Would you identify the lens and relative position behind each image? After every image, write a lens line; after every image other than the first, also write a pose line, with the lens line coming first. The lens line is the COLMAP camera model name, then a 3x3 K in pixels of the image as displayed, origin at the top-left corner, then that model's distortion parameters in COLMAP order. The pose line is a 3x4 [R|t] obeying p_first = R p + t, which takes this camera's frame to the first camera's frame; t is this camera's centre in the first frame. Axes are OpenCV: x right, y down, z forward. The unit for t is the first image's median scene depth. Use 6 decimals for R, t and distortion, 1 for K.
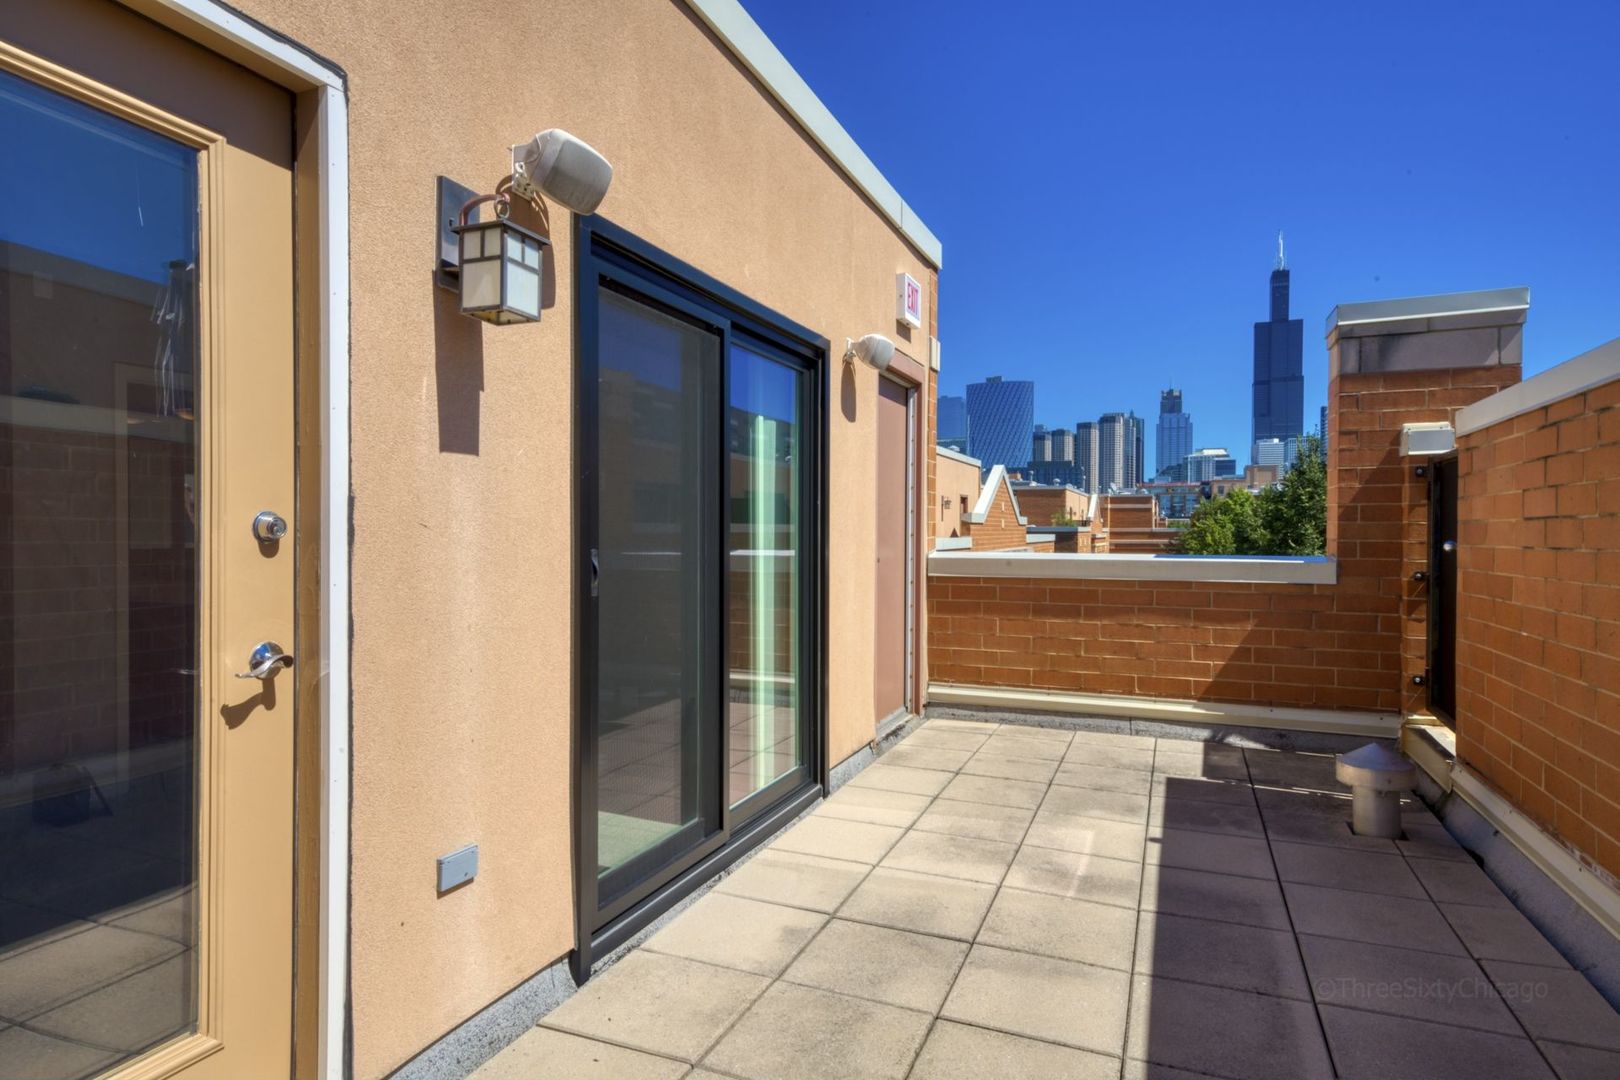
lens RADIAL K [[915.6, 0, 789.9], [0, 915.6, 538.9], [0, 0, 1]] dist [0.022930, 0.000349]
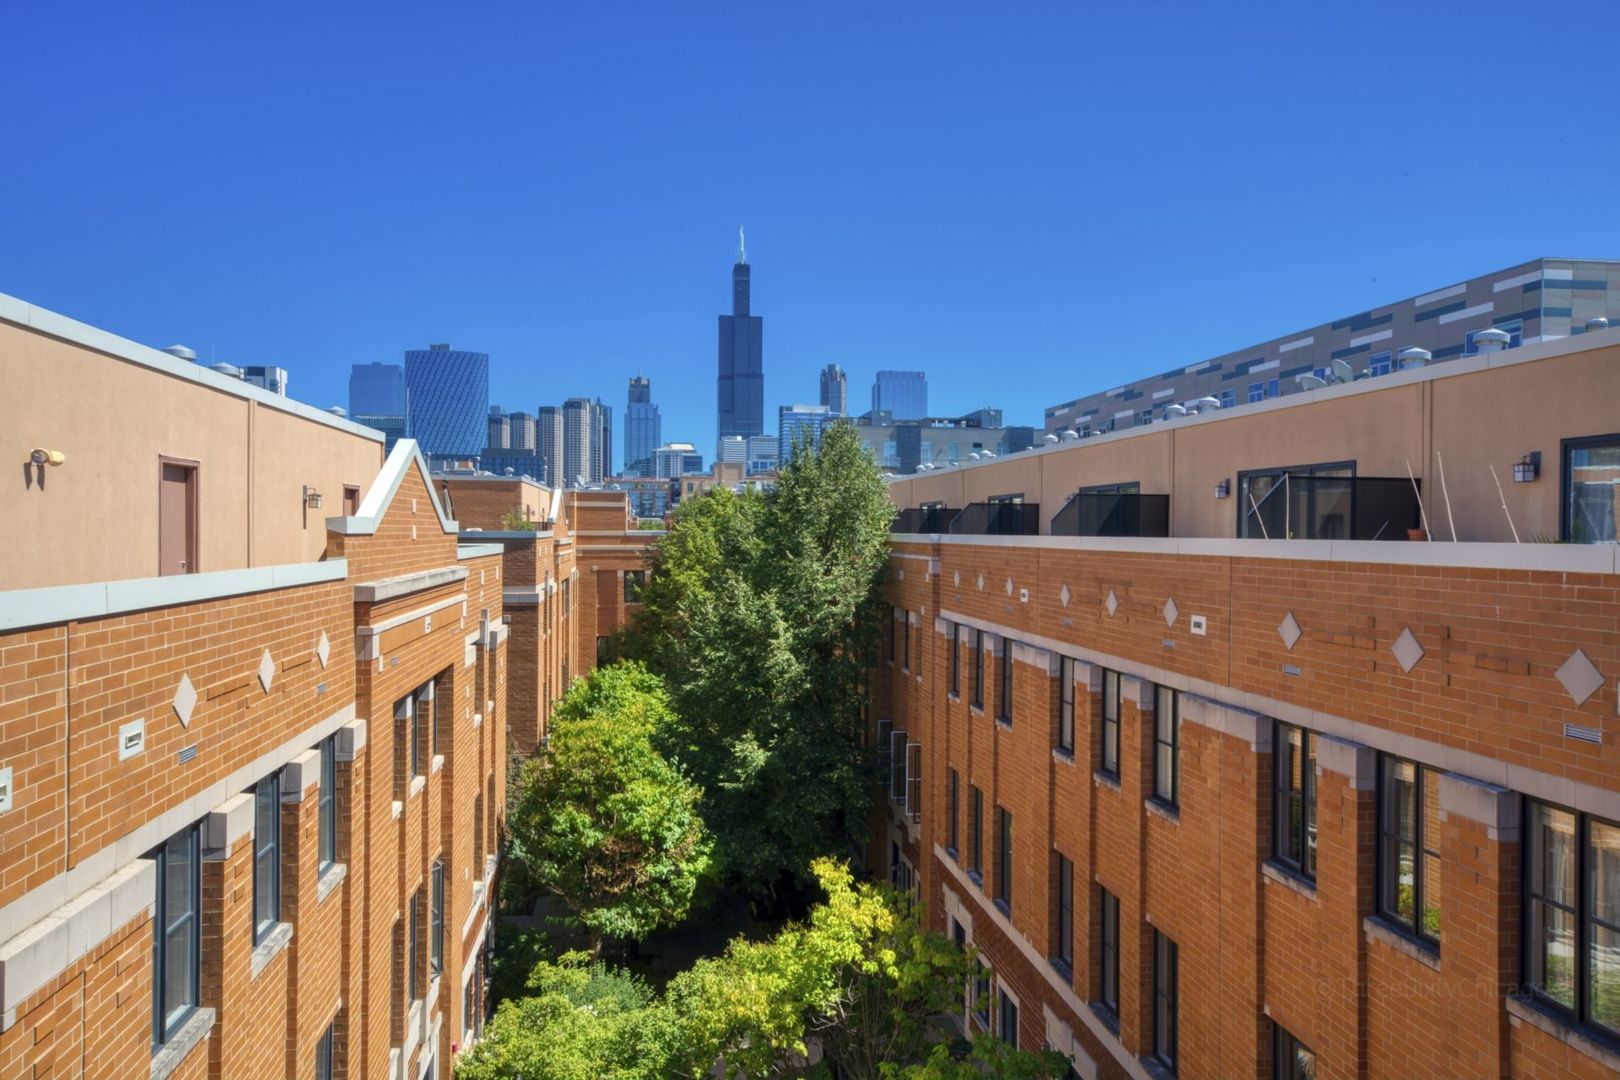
lens RADIAL K [[915.6, 0, 789.9], [0, 915.6, 538.9], [0, 0, 1]] dist [0.022930, 0.000349]
pose [[0.844456, -0.006878, 0.535580, 0.051825], [0.002765, 0.999960, 0.008483, -0.007782], [-0.535617, -0.005683, 0.844442, 0.151241]]
